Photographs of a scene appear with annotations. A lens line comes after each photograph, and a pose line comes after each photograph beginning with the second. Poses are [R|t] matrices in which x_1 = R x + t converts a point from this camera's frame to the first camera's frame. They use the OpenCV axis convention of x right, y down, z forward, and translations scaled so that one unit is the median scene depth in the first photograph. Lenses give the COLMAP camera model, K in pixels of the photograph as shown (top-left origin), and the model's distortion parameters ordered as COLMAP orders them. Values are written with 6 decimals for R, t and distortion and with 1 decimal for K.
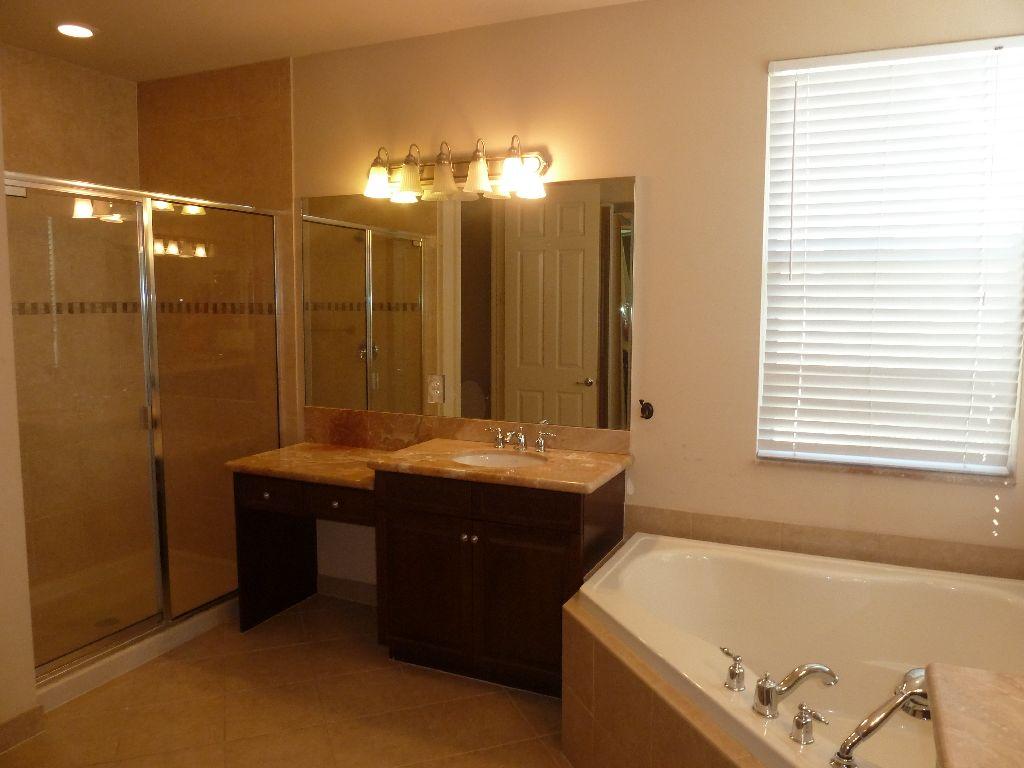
lens RADIAL K [[769.0, 0, 506.5], [0, 769.0, 381.9], [0, 0, 1]] dist [-0.007347, 0.001276]
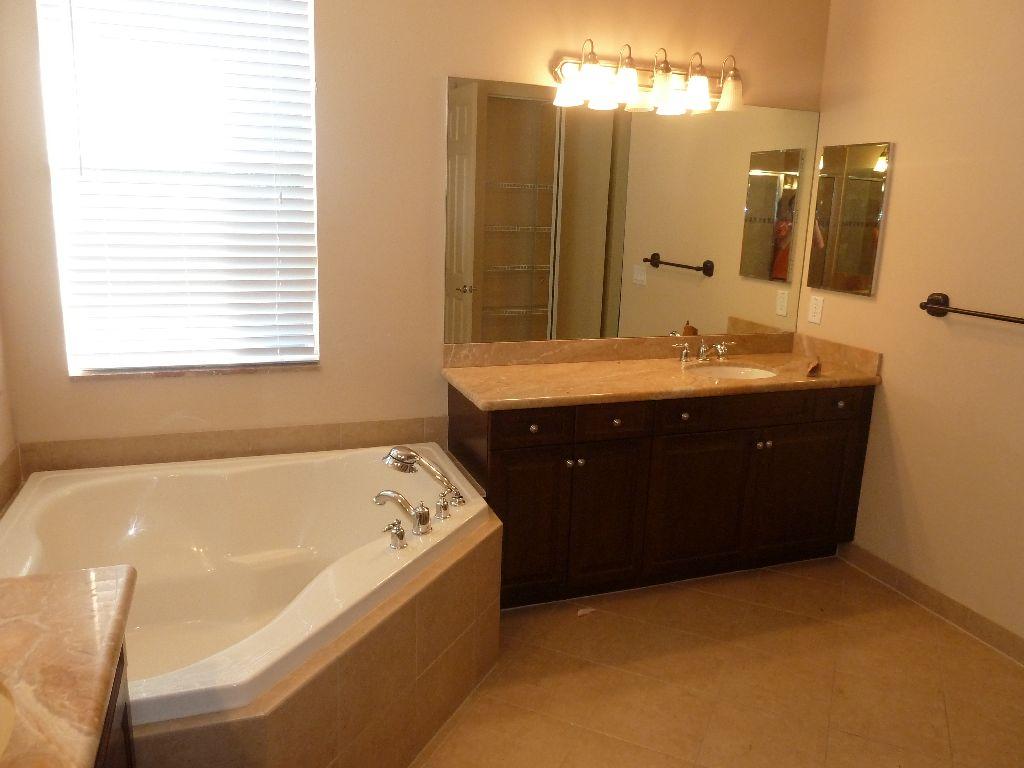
lens RADIAL K [[769.0, 0, 506.5], [0, 769.0, 381.9], [0, 0, 1]] dist [-0.007347, 0.001276]
pose [[0.709159, -0.126655, 0.693579, -0.771116], [0.041610, 0.989536, 0.138156, -0.037480], [-0.703819, -0.069115, 0.707009, 0.371756]]
